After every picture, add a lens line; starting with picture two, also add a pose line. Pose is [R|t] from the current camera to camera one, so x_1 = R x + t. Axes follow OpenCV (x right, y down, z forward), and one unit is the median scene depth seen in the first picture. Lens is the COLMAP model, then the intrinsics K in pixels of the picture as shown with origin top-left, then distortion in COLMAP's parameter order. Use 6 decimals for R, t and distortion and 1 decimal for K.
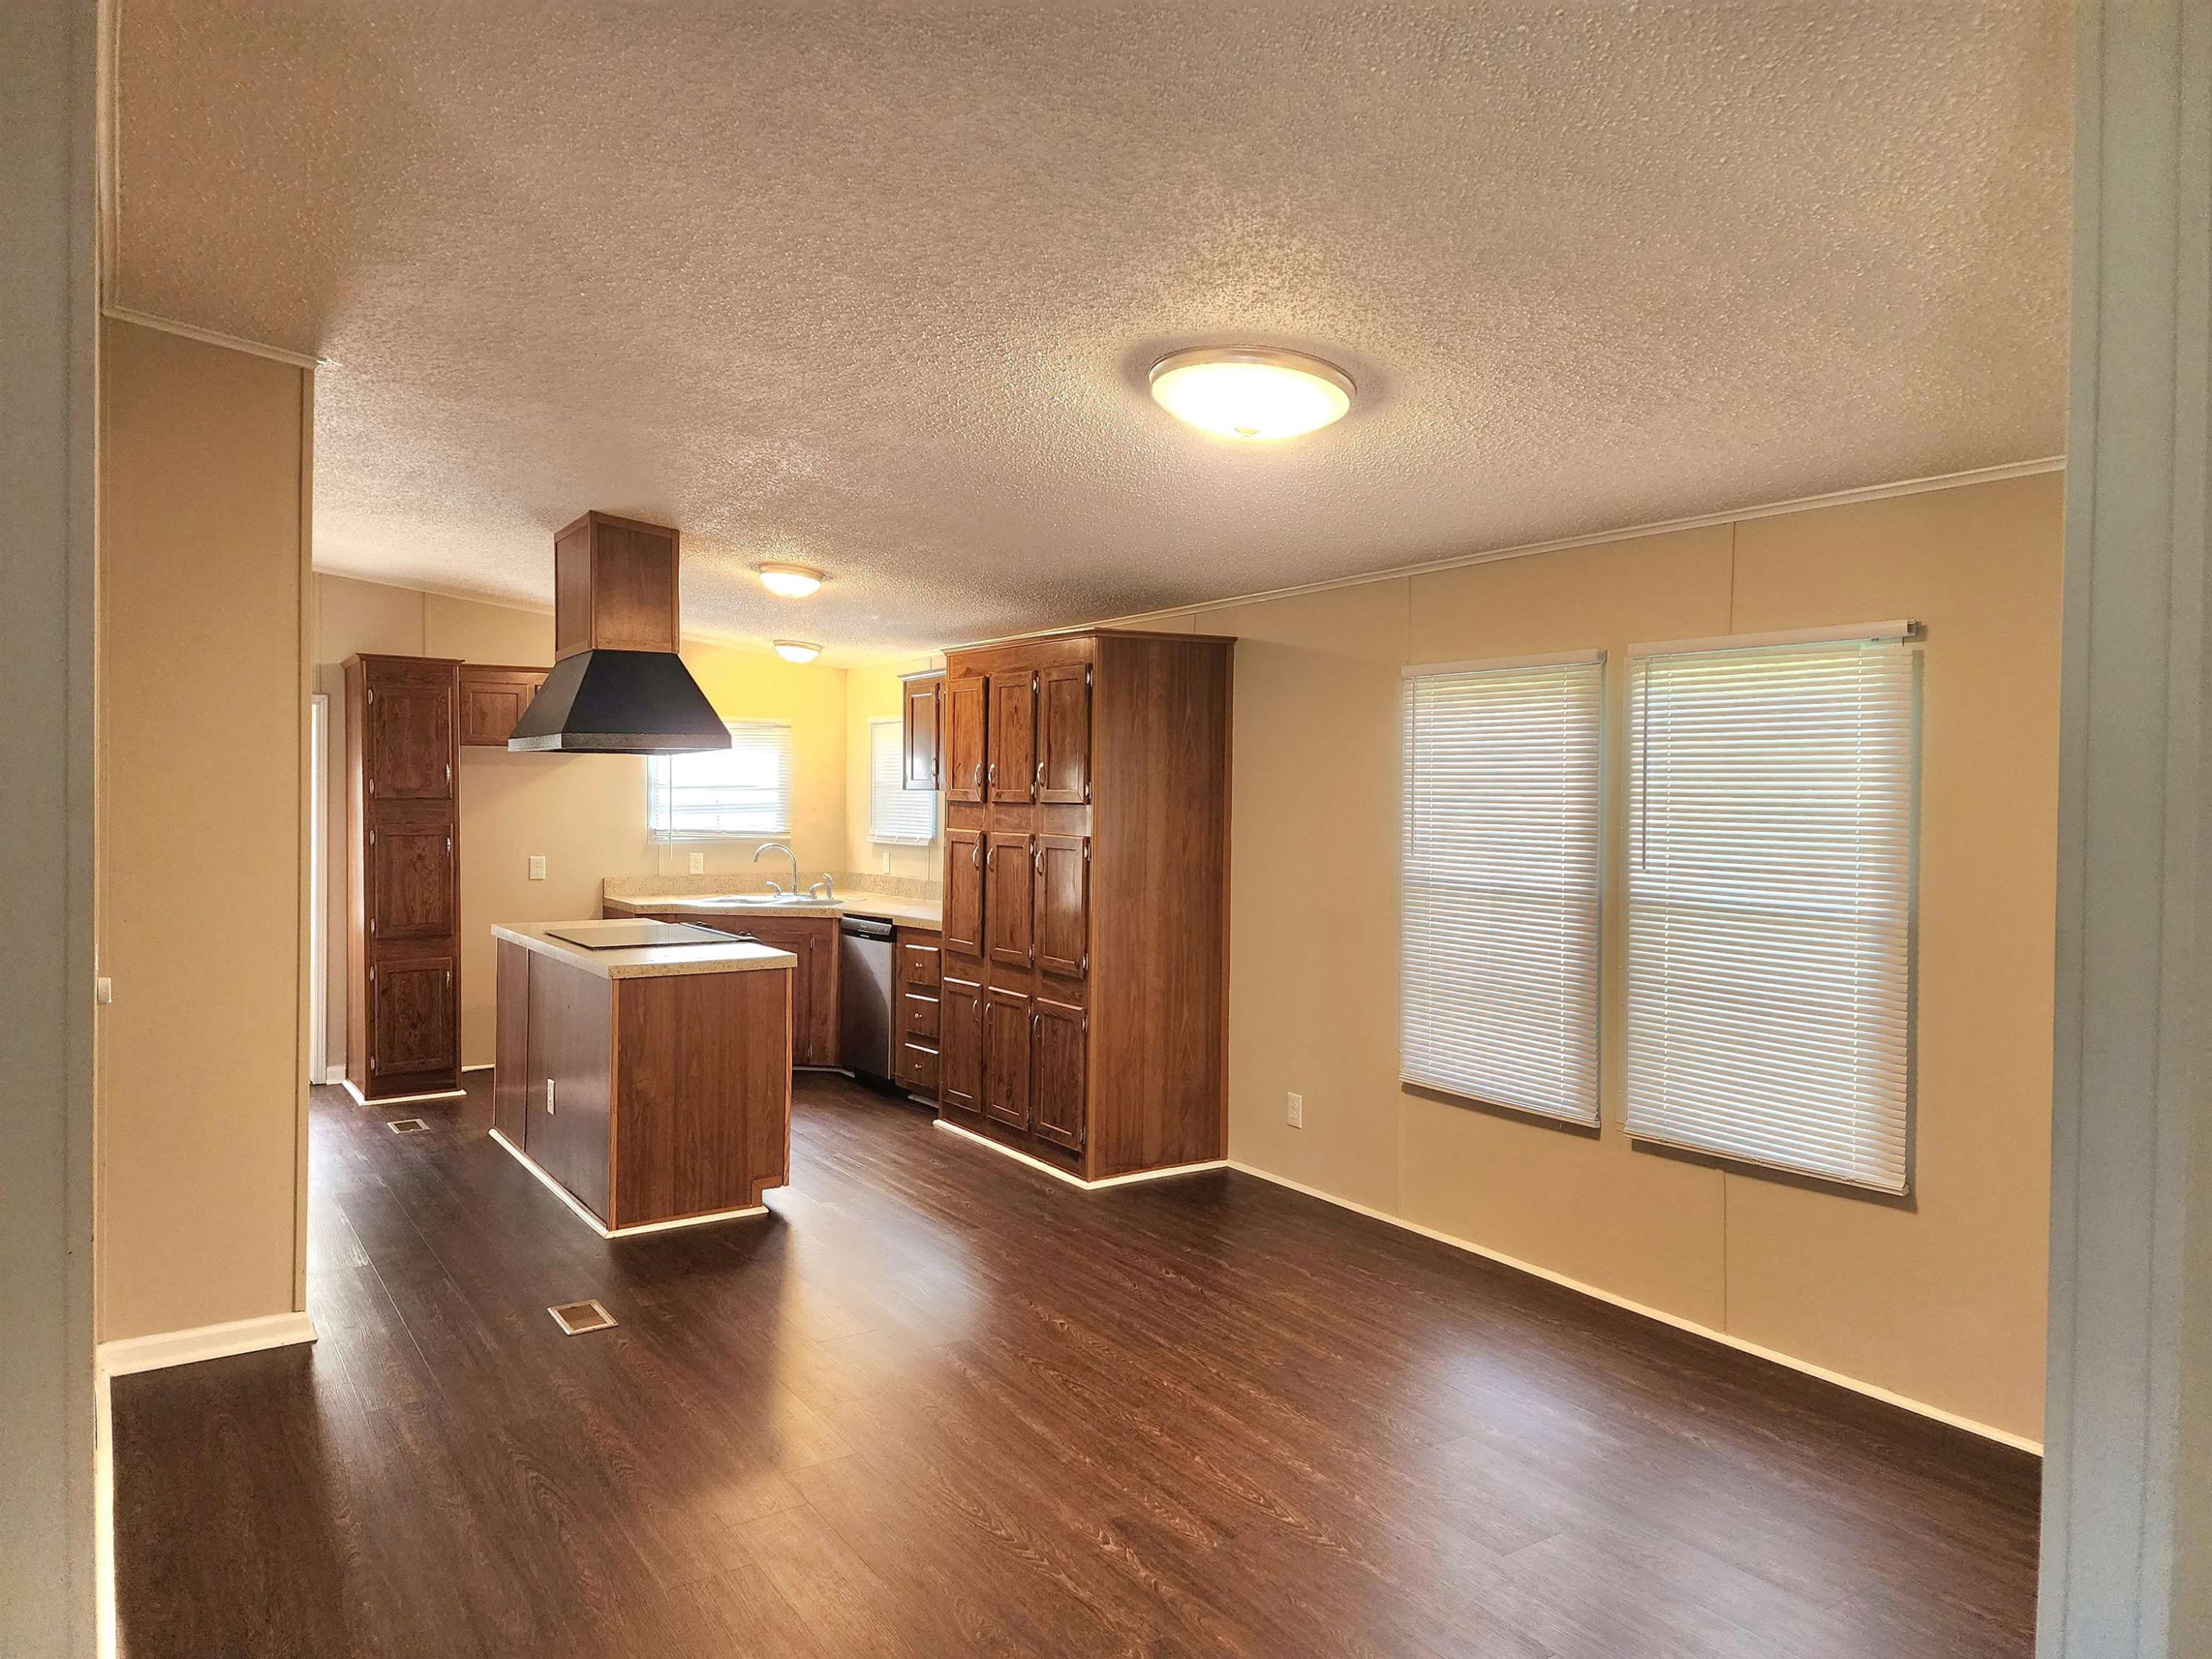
lens RADIAL K [[1466.8, 0, 1122.2], [0, 1466.8, 821.6], [0, 0, 1]] dist [0.078457, -0.059510]
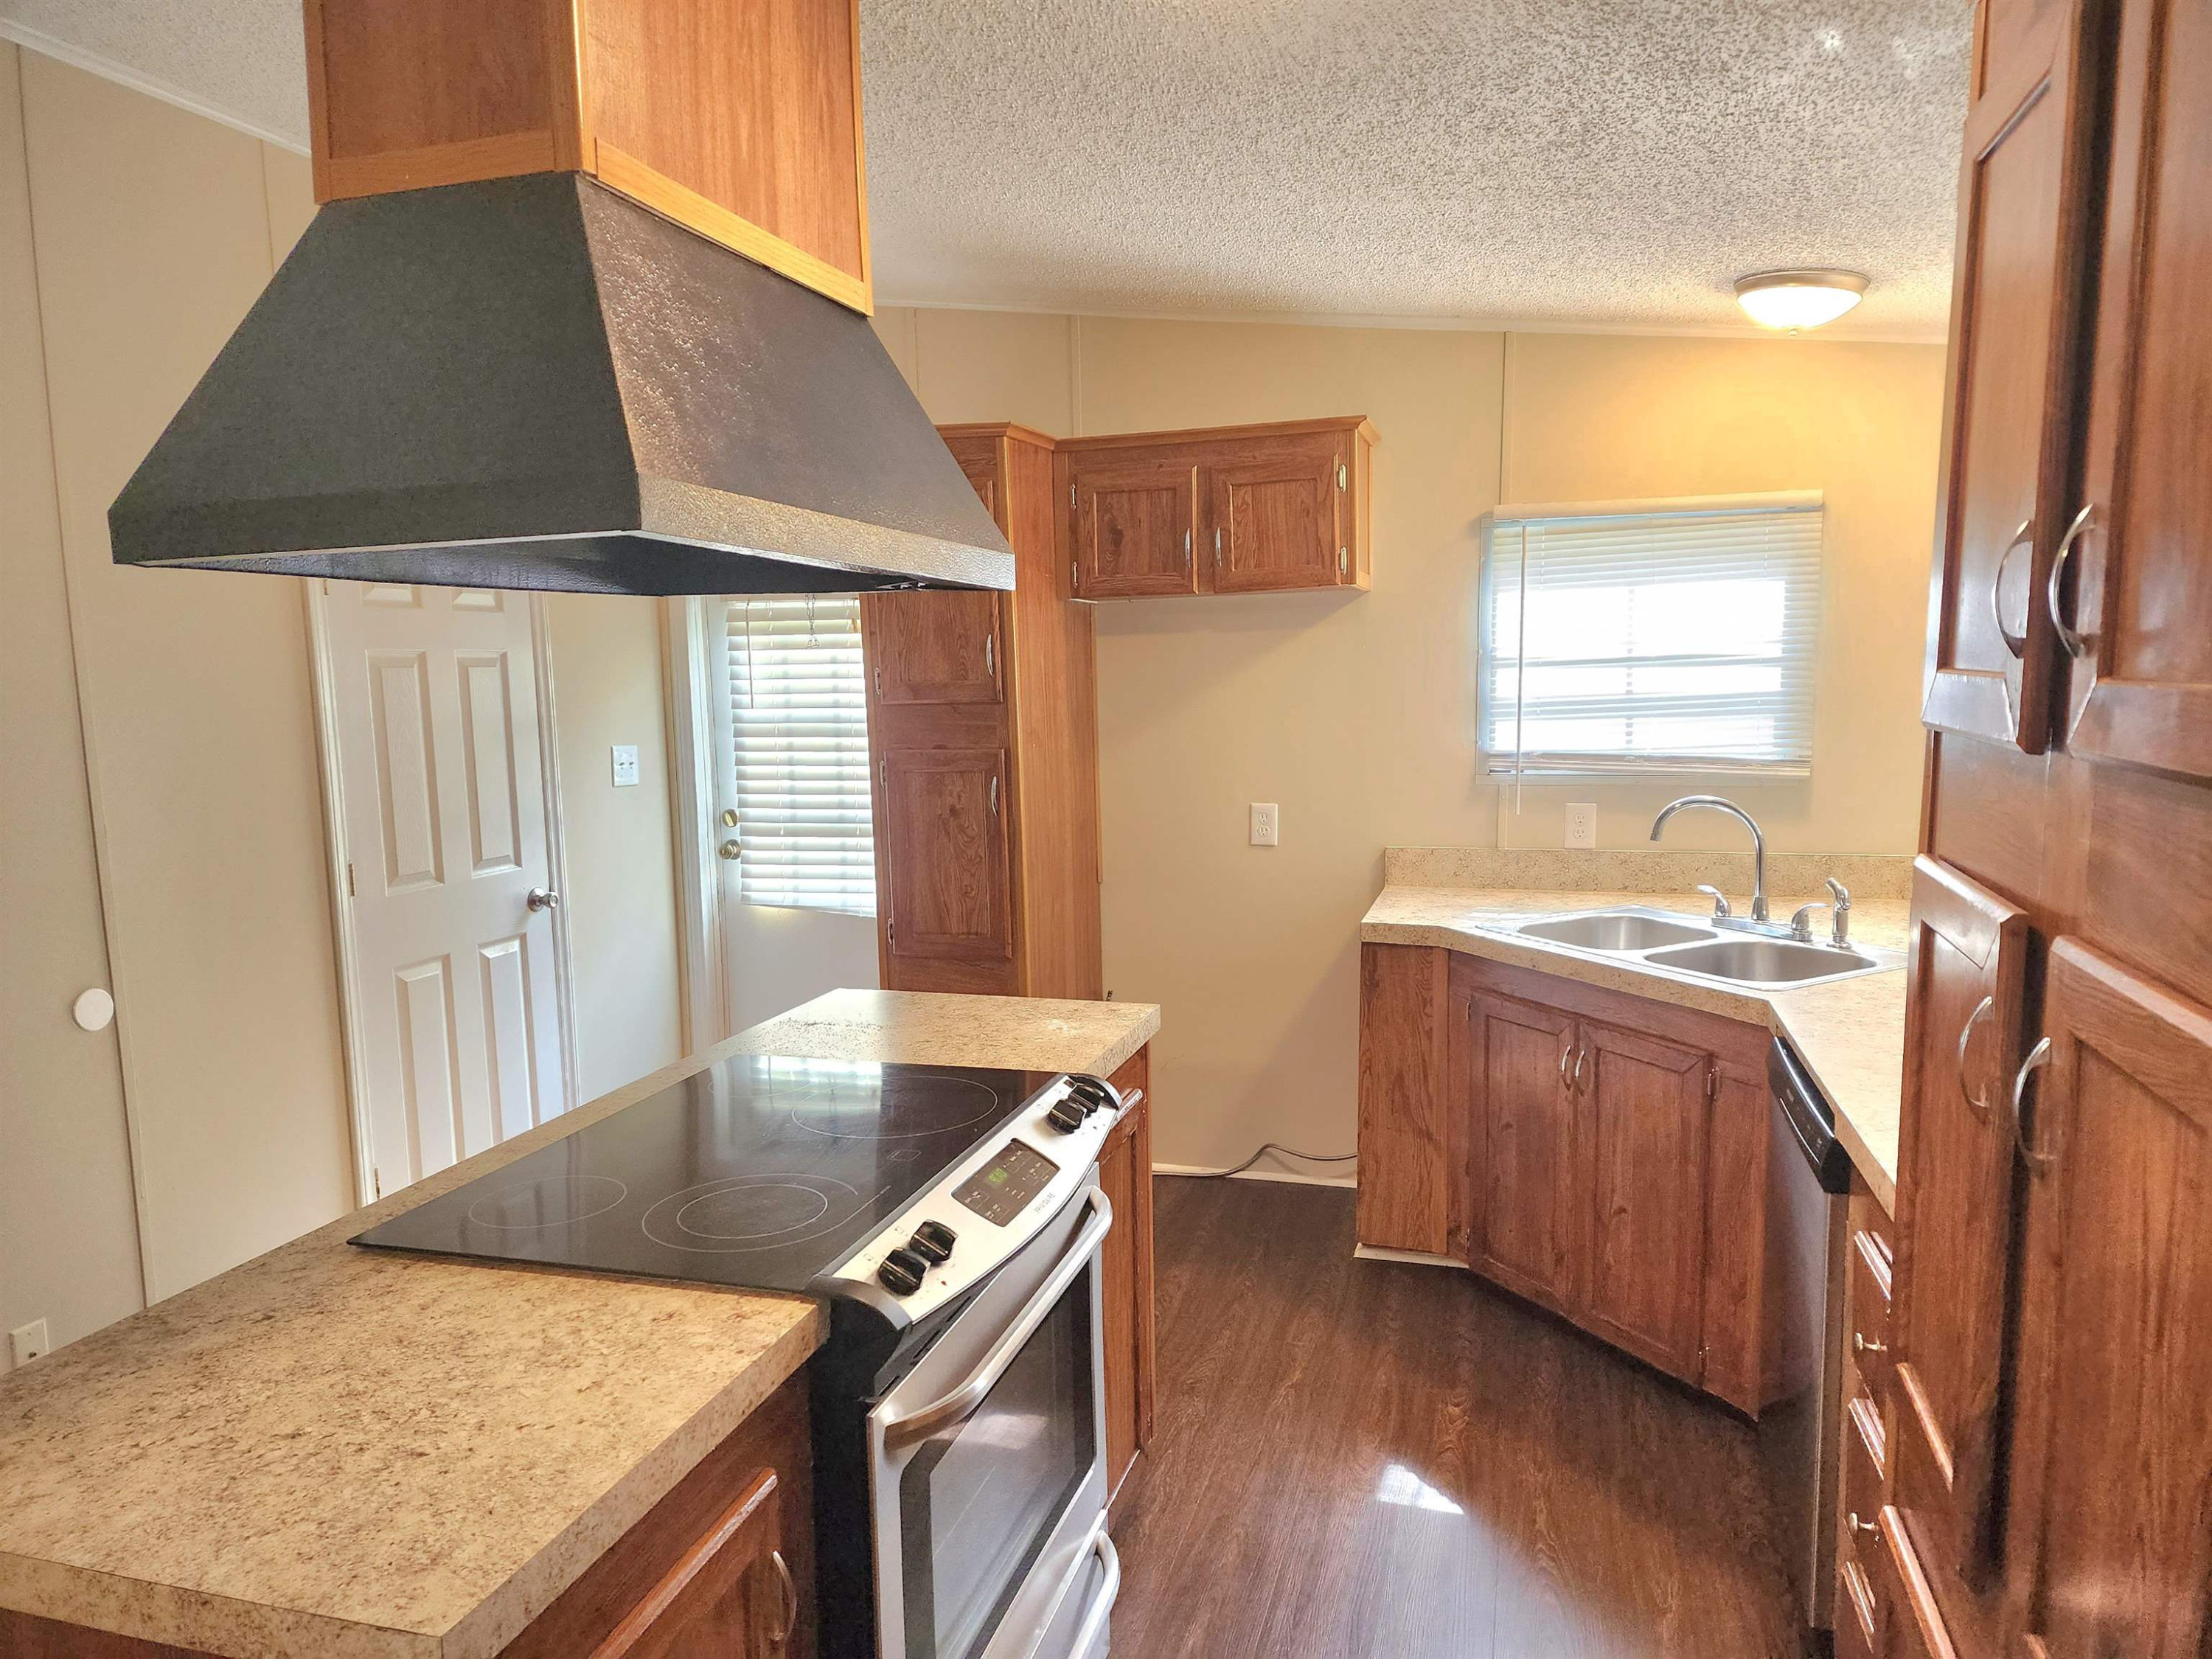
lens RADIAL K [[1466.8, 0, 1122.2], [0, 1466.8, 821.6], [0, 0, 1]] dist [0.078457, -0.059510]
pose [[0.625234, 0.064167, -0.777795, -0.018926], [0.009078, 0.995949, 0.089461, -0.016381], [0.780384, -0.062995, 0.622119, 0.610759]]
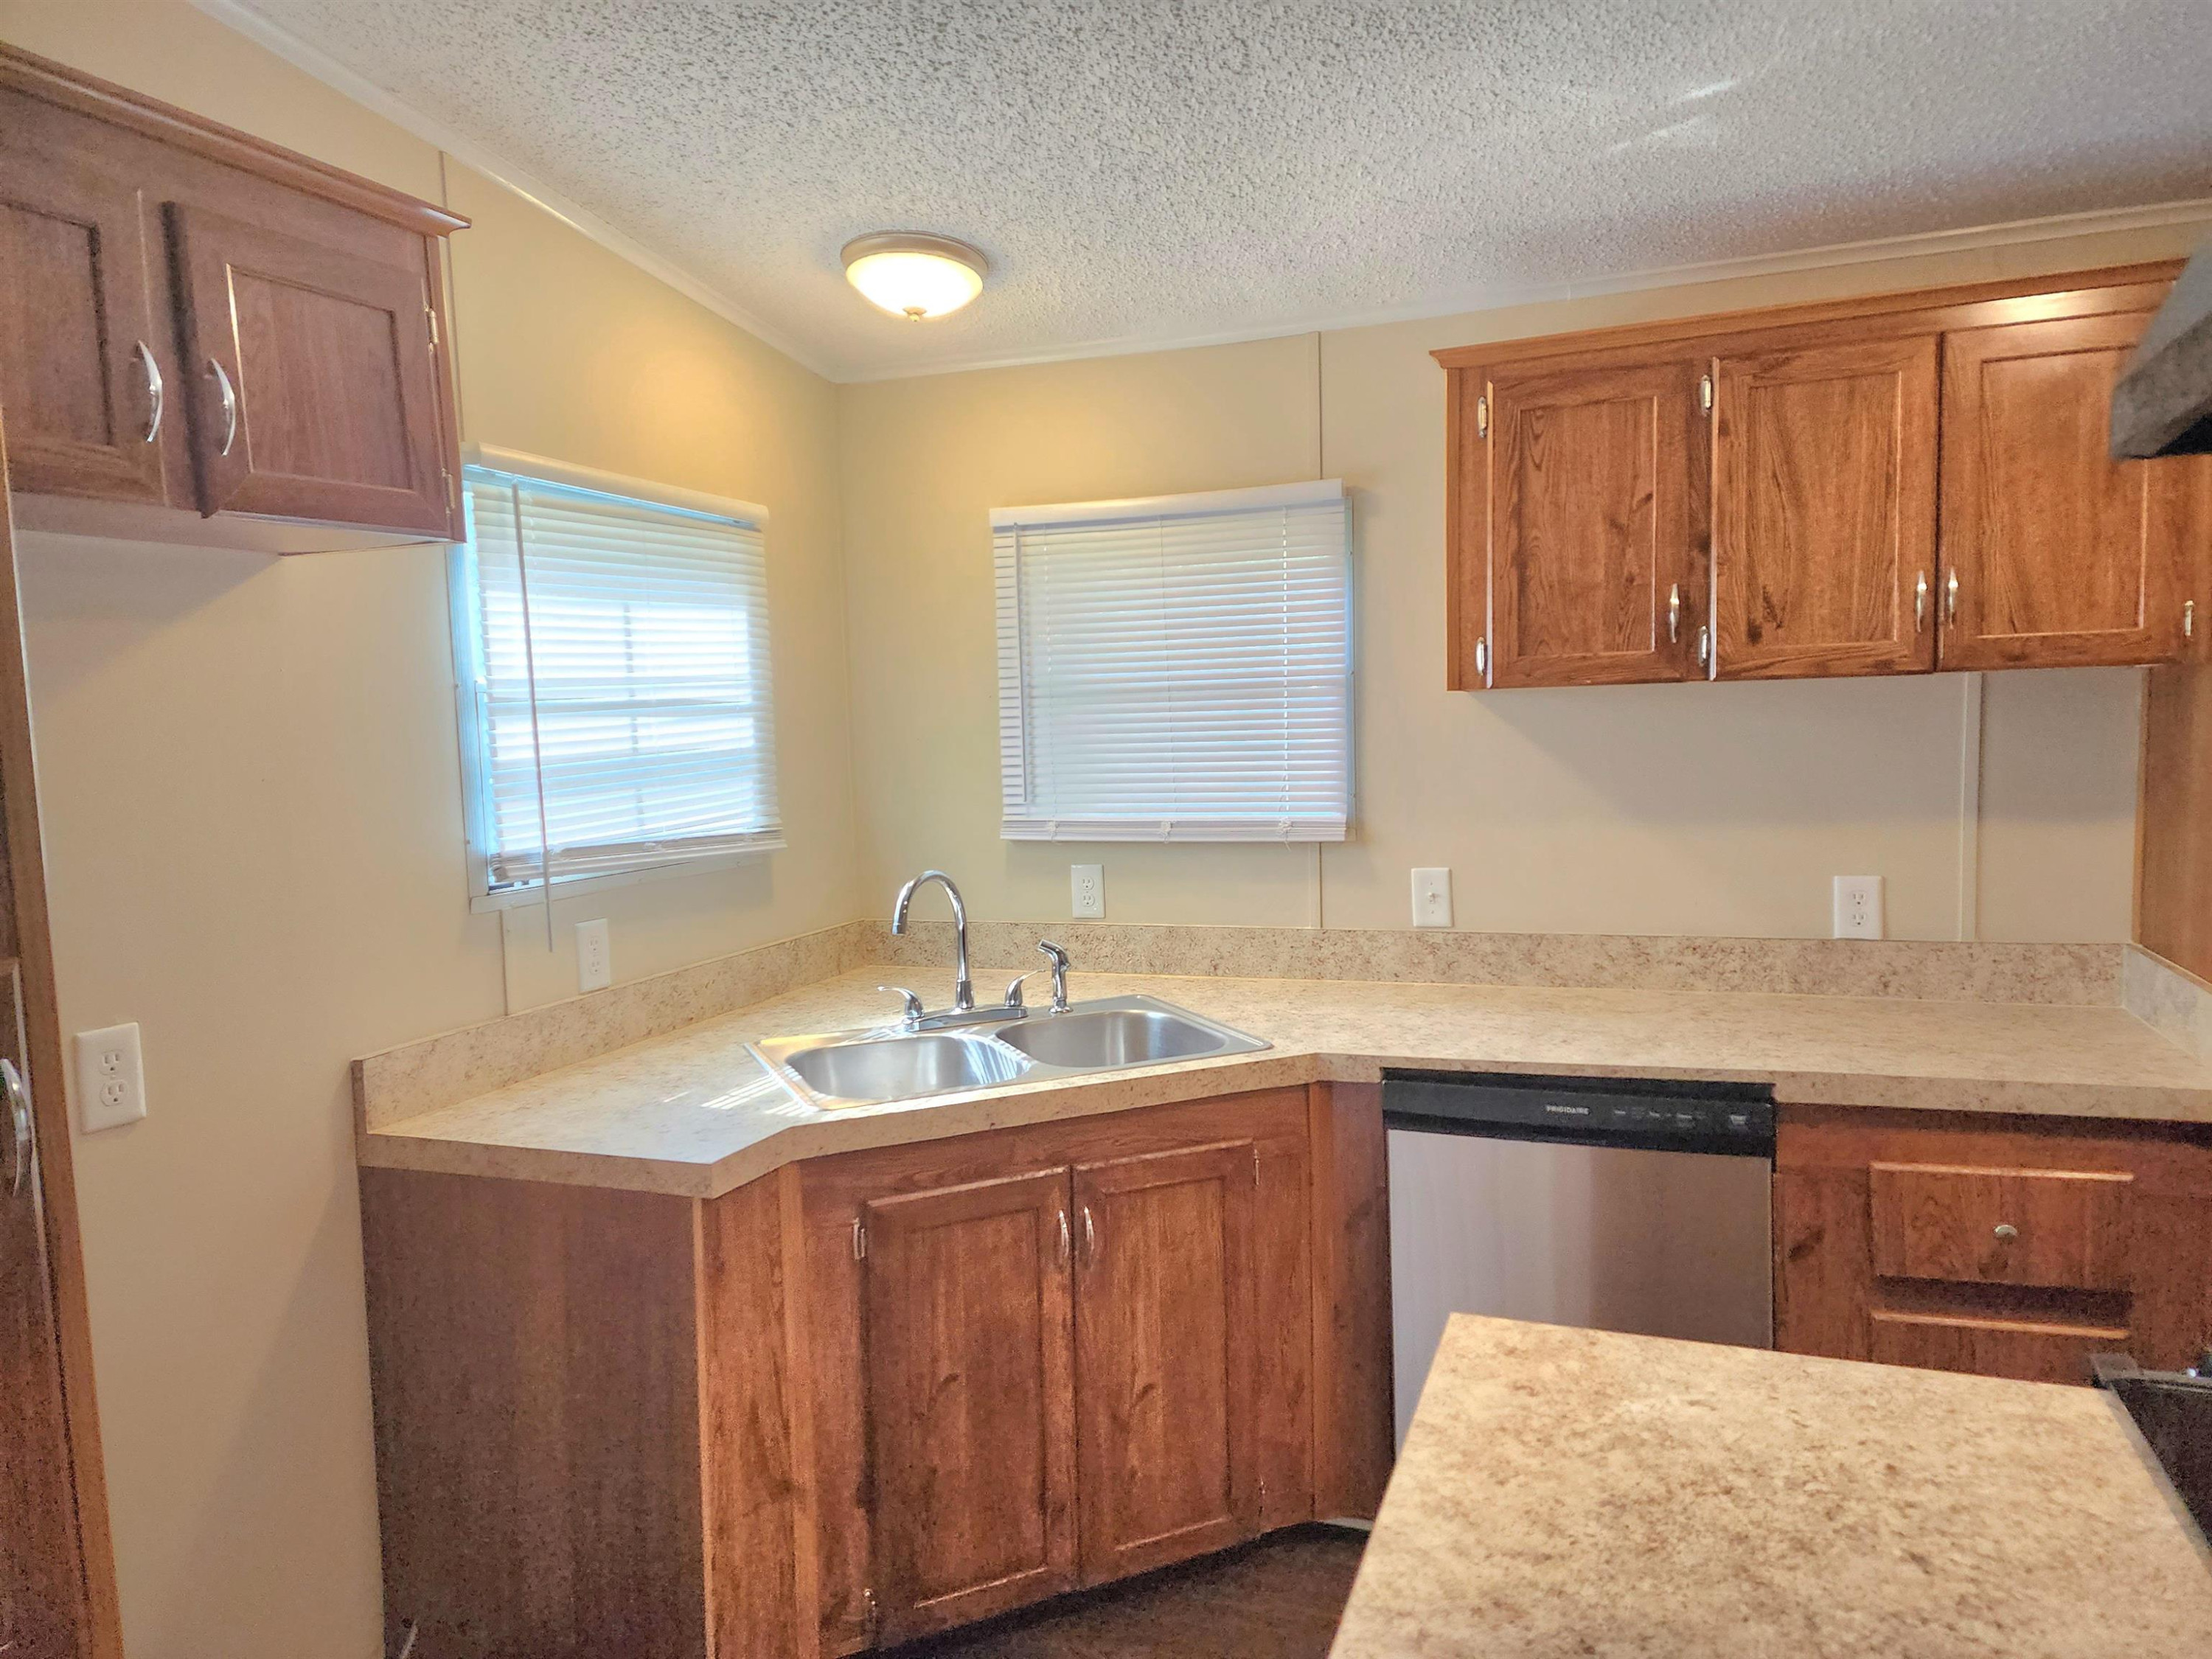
lens RADIAL K [[1466.8, 0, 1122.2], [0, 1466.8, 821.6], [0, 0, 1]] dist [0.078457, -0.059510]
pose [[0.816902, -0.073801, 0.572035, -0.377992], [0.043263, 0.996826, 0.066823, -0.015550], [-0.575151, -0.029840, 0.817503, 0.699329]]
